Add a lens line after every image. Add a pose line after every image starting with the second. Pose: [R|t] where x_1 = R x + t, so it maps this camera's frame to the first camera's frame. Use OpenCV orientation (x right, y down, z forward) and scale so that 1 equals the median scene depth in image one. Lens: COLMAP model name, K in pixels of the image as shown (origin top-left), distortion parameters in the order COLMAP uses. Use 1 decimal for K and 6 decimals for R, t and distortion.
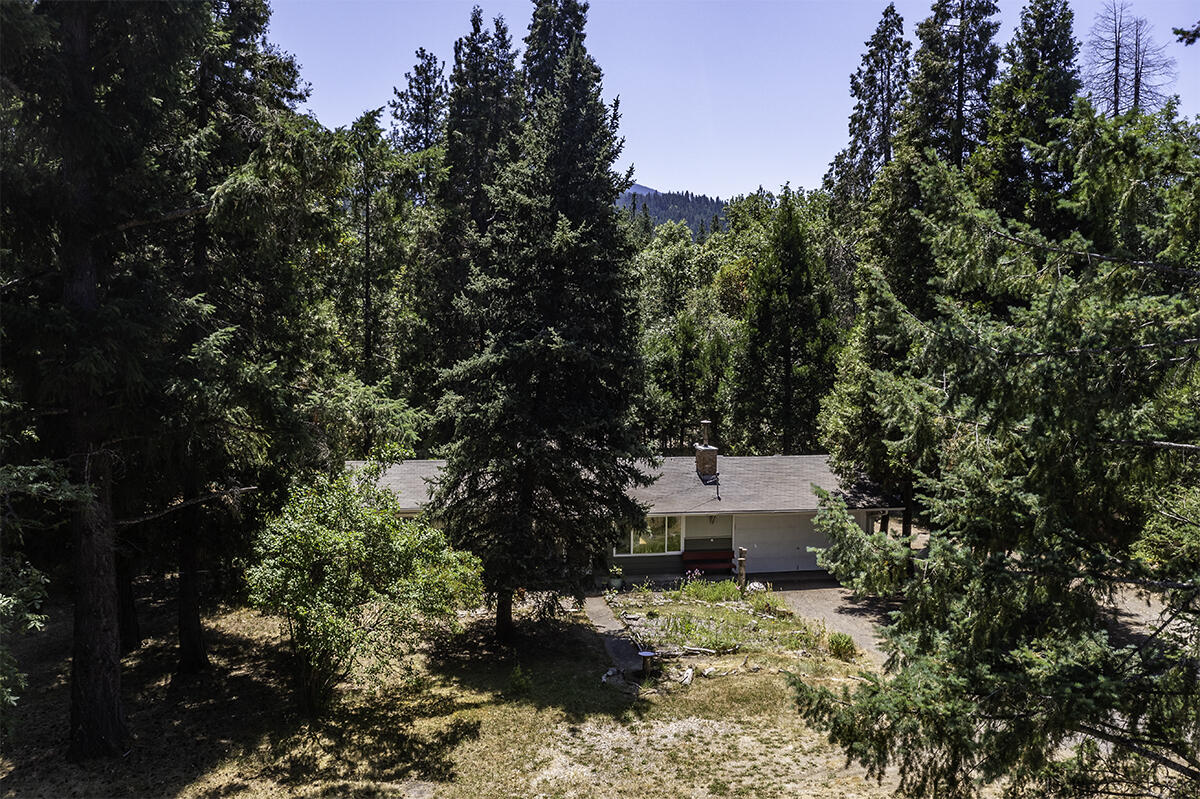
lens RADIAL K [[989.3, 0, 600.9], [0, 989.3, 416.3], [0, 0, 1]] dist [-0.016975, -0.002595]
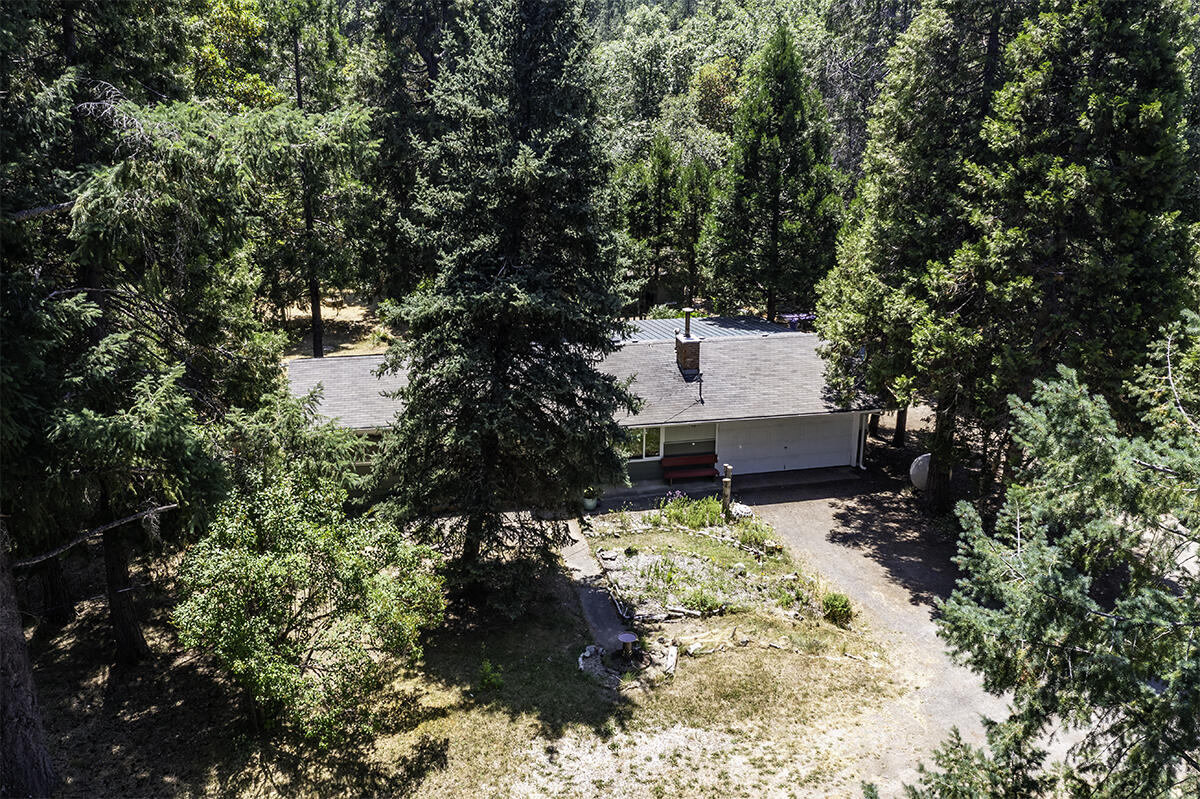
lens RADIAL K [[997.2, 0, 583.8], [0, 997.2, 395.1], [0, 0, 1]] dist [-0.013738, -0.006667]
pose [[0.999810, -0.013950, 0.013651, -0.003691], [0.010577, 0.975058, 0.221698, -0.185724], [-0.016403, -0.221511, 0.975020, 0.149538]]
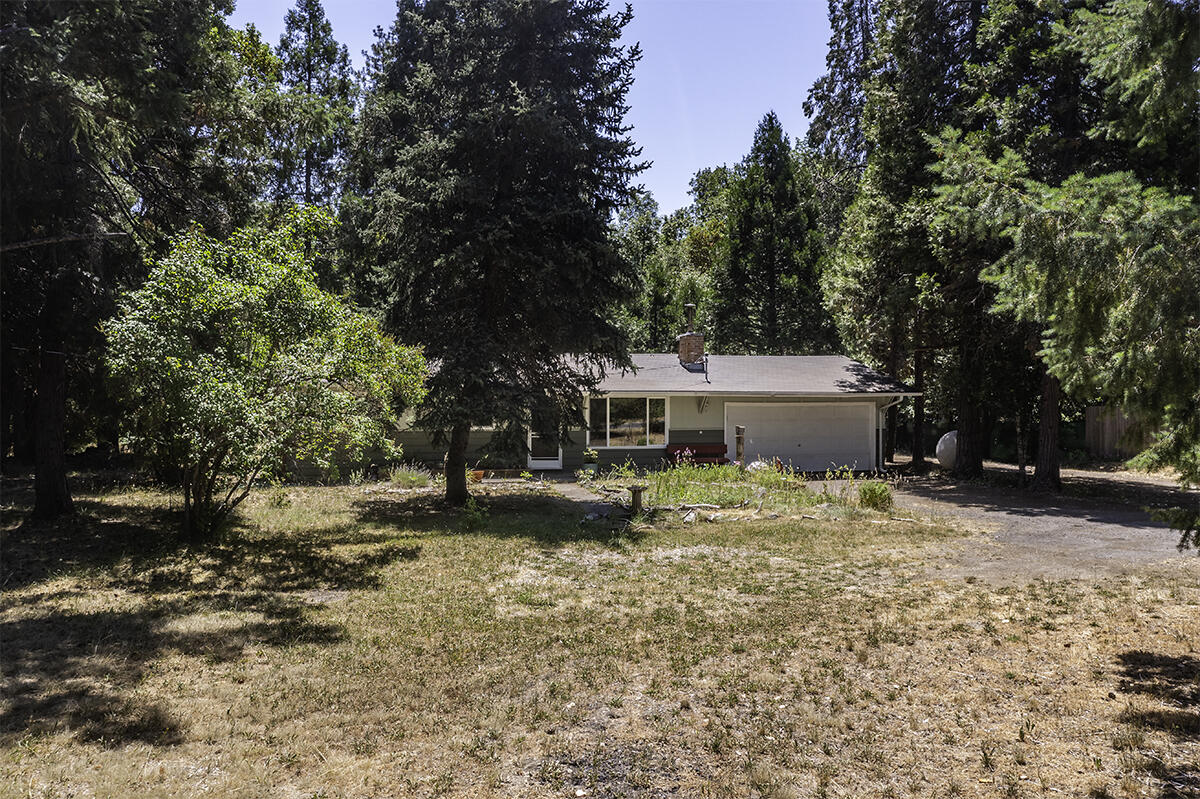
lens RADIAL K [[972.6, 0, 584.1], [0, 972.6, 398.5], [0, 0, 1]] dist [-0.018970, -0.008339]
pose [[0.999692, -0.004597, 0.024384, -0.014186], [0.006216, 0.997751, -0.066742, 0.221109], [-0.024022, 0.066873, 0.997472, 0.228352]]
